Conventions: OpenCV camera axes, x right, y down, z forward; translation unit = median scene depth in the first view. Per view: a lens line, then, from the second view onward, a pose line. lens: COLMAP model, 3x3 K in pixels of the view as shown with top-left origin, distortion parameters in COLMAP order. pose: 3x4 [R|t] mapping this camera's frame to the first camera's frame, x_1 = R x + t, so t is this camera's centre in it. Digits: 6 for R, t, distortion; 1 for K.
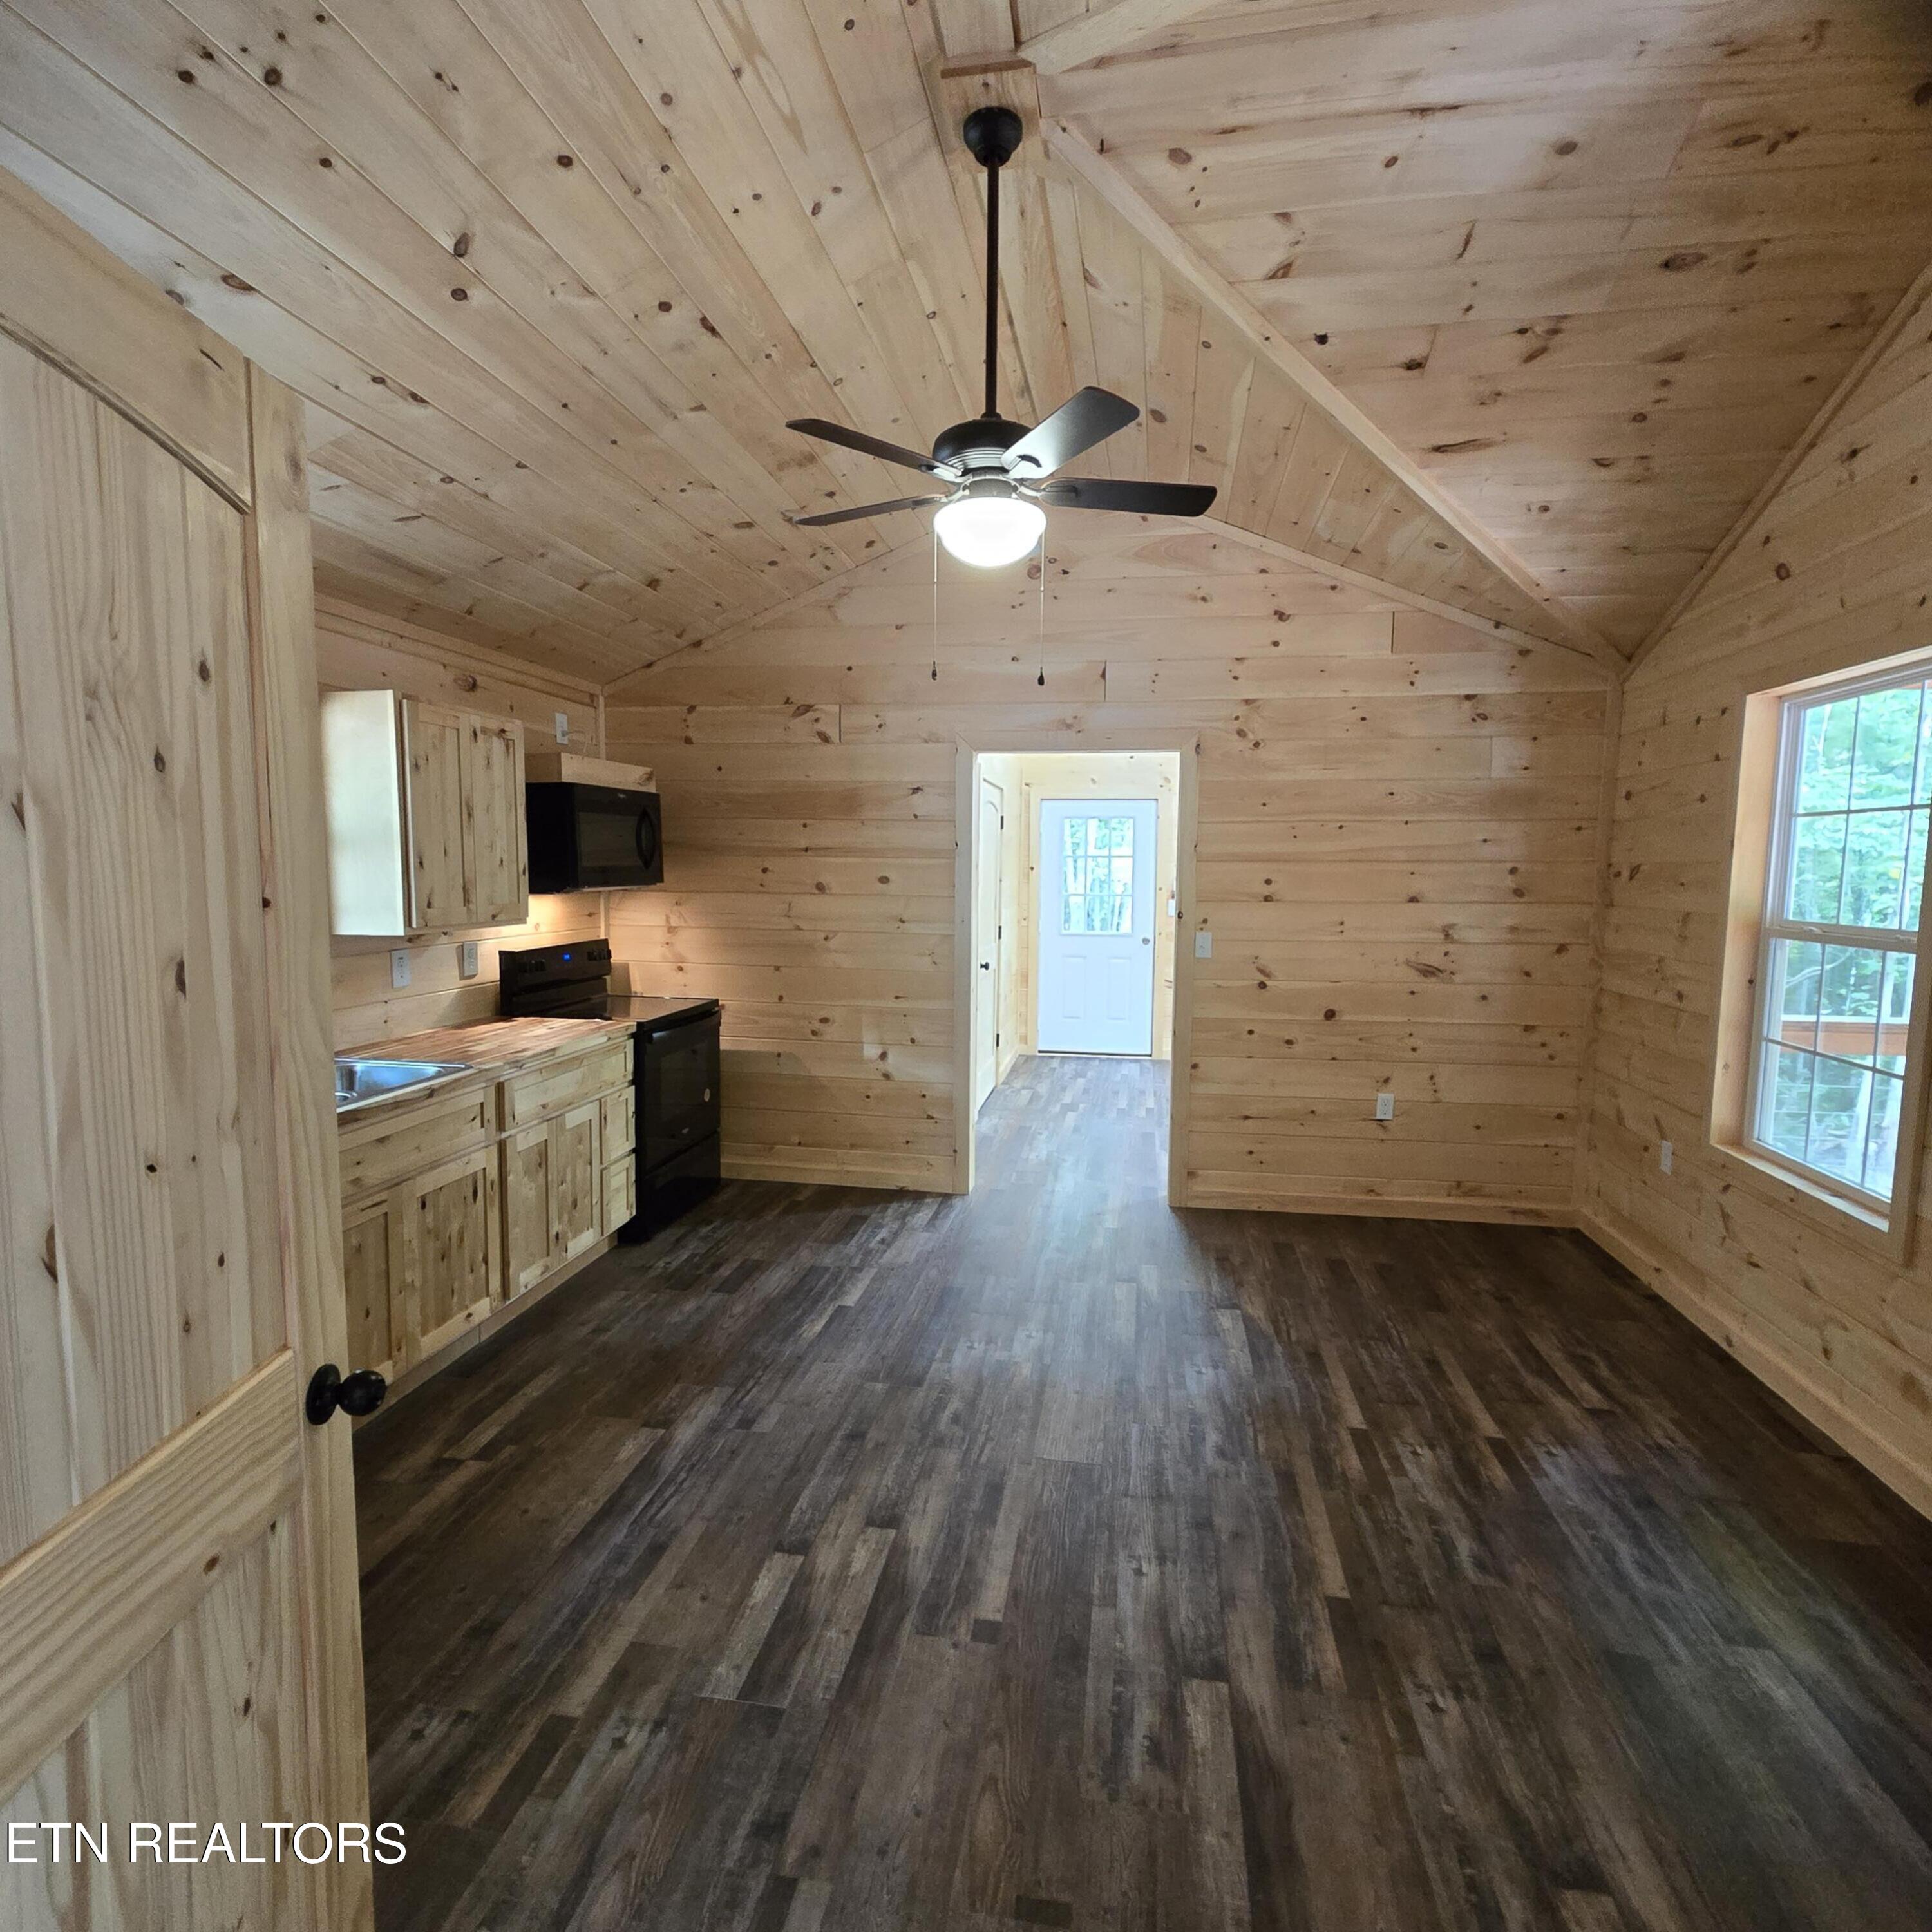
lens RADIAL K [[1029.6, 0, 966.0], [0, 1029.6, 966.0], [0, 0, 1]] dist [-0.015738, 0.000357]
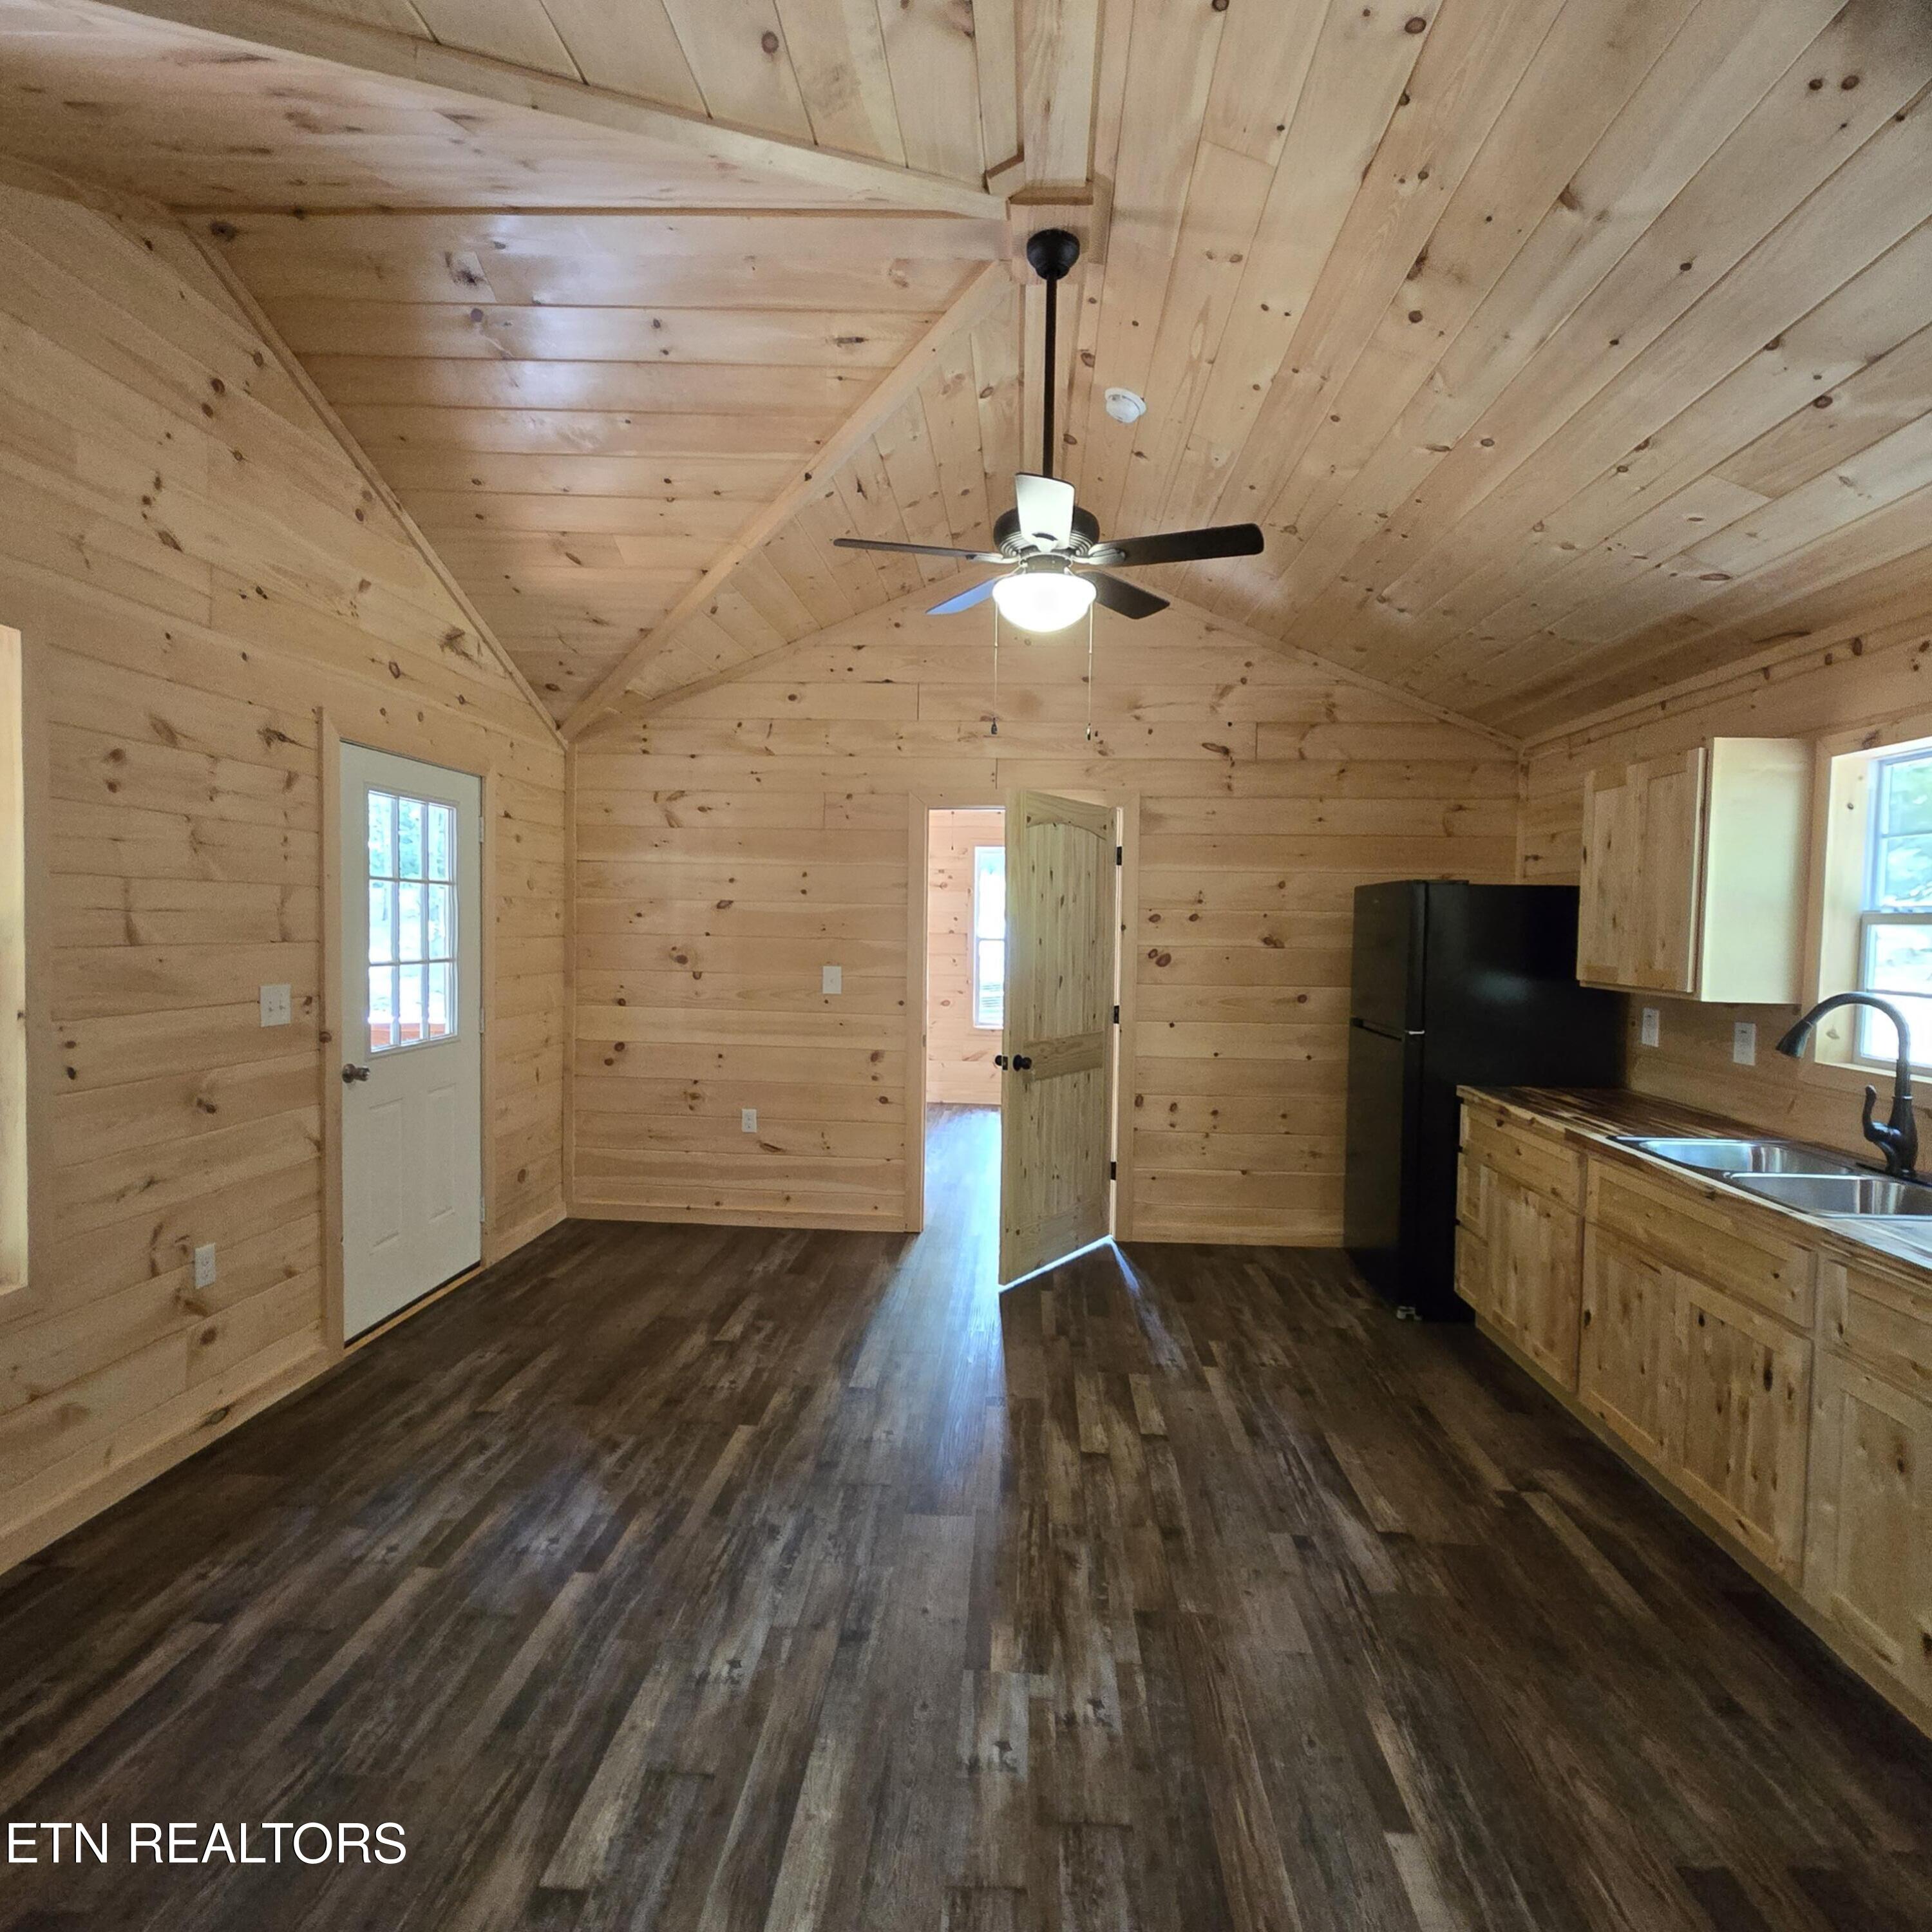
lens RADIAL K [[1029.6, 0, 966.0], [0, 1029.6, 966.0], [0, 0, 1]] dist [-0.015738, 0.000357]
pose [[-0.993753, -0.024431, -0.108893, 0.205442], [-0.039365, 0.989763, 0.137184, -0.173860], [0.104427, 0.140613, -0.984542, 2.007887]]
